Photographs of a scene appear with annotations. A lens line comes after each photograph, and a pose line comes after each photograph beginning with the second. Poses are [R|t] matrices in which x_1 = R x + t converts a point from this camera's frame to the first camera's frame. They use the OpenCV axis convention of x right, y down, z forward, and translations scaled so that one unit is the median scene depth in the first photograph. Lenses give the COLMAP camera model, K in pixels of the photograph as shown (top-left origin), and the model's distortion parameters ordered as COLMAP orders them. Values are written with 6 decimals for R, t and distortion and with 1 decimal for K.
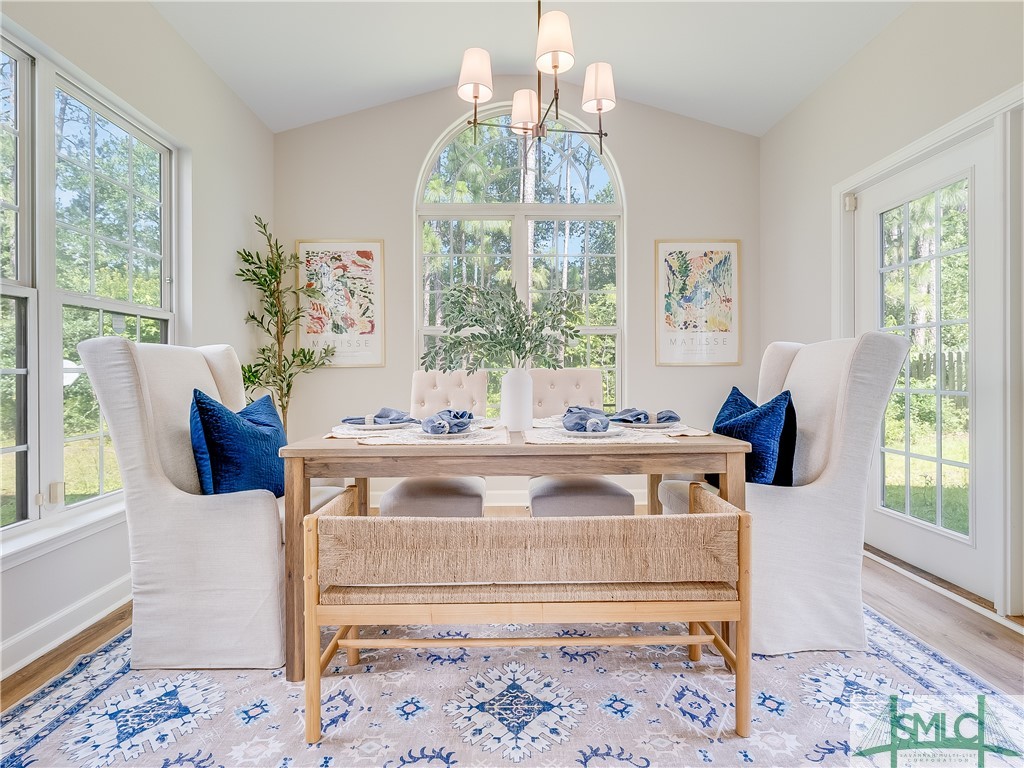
lens RADIAL K [[514.1, 0, 512.3], [0, 514.1, 373.7], [0, 0, 1]] dist [-0.001335, -0.000752]
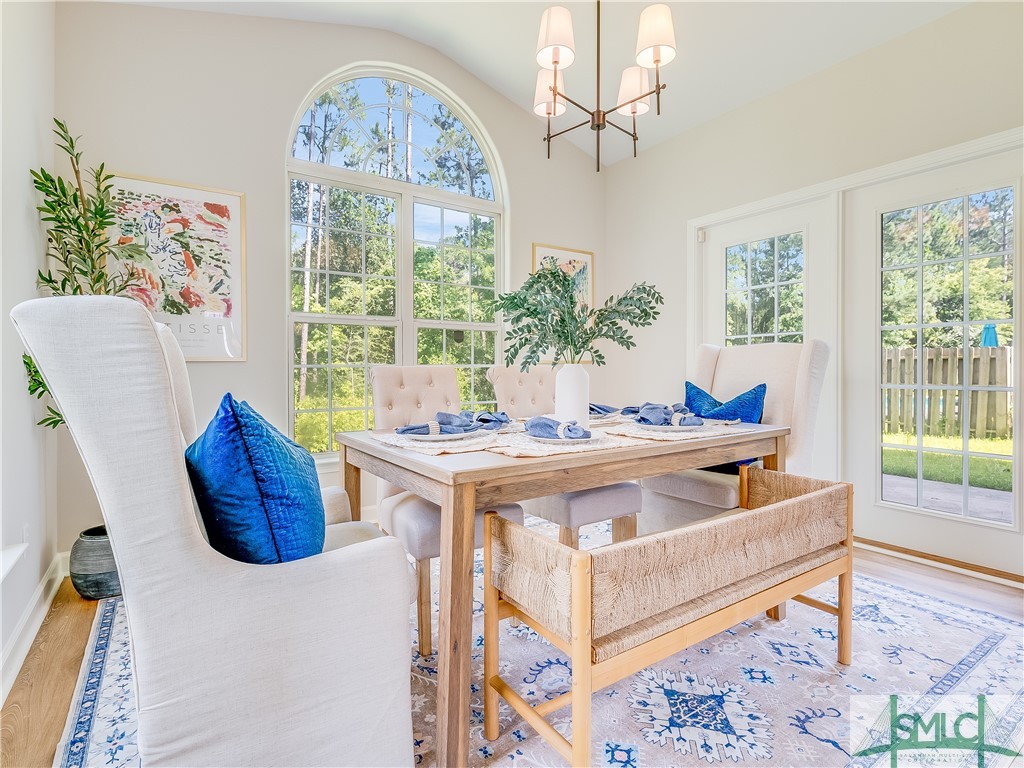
lens RADIAL K [[510.4, 0, 510.7], [0, 510.4, 373.7], [0, 0, 1]] dist [-0.002123, -0.000548]
pose [[0.840669, -0.002209, 0.541545, -0.463189], [0.000133, 0.999992, 0.003873, 0.002699], [-0.541550, -0.003184, 0.840663, 0.215709]]
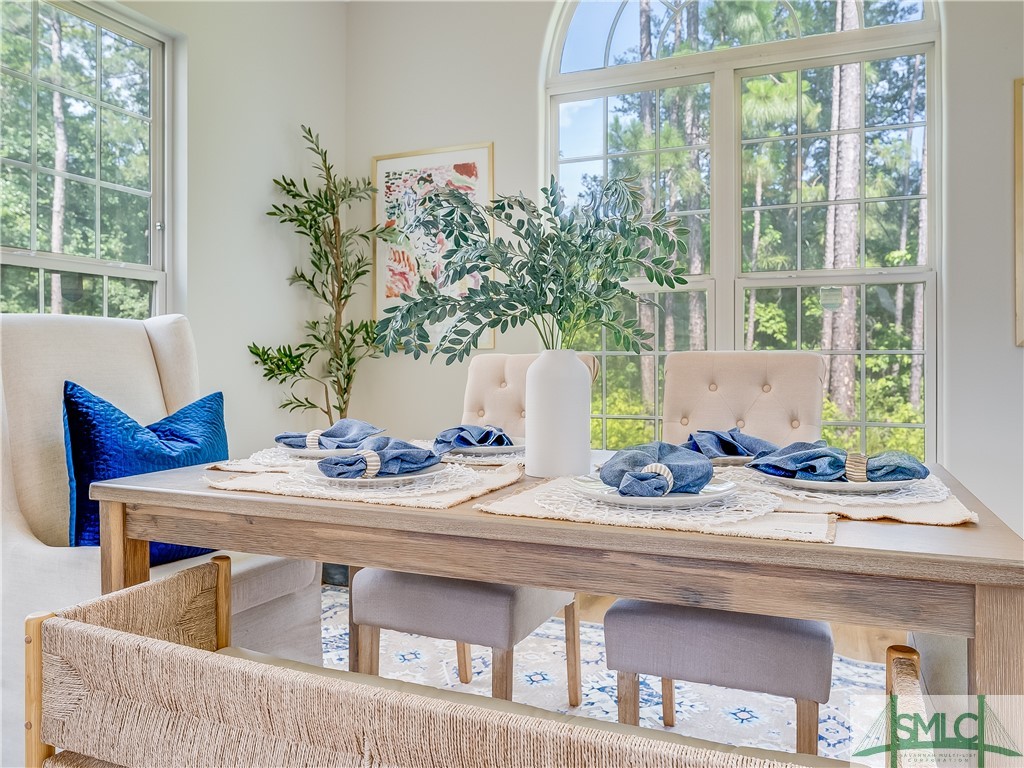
lens RADIAL K [[776.1, 0, 508.2], [0, 776.1, 355.6], [0, 0, 1]] dist [-0.001990, 0.000651]
pose [[0.909309, 0.003193, -0.416109, 0.216245], [-0.005857, 0.999970, -0.005125, -0.000827], [0.416080, 0.007097, 0.909301, 0.231761]]
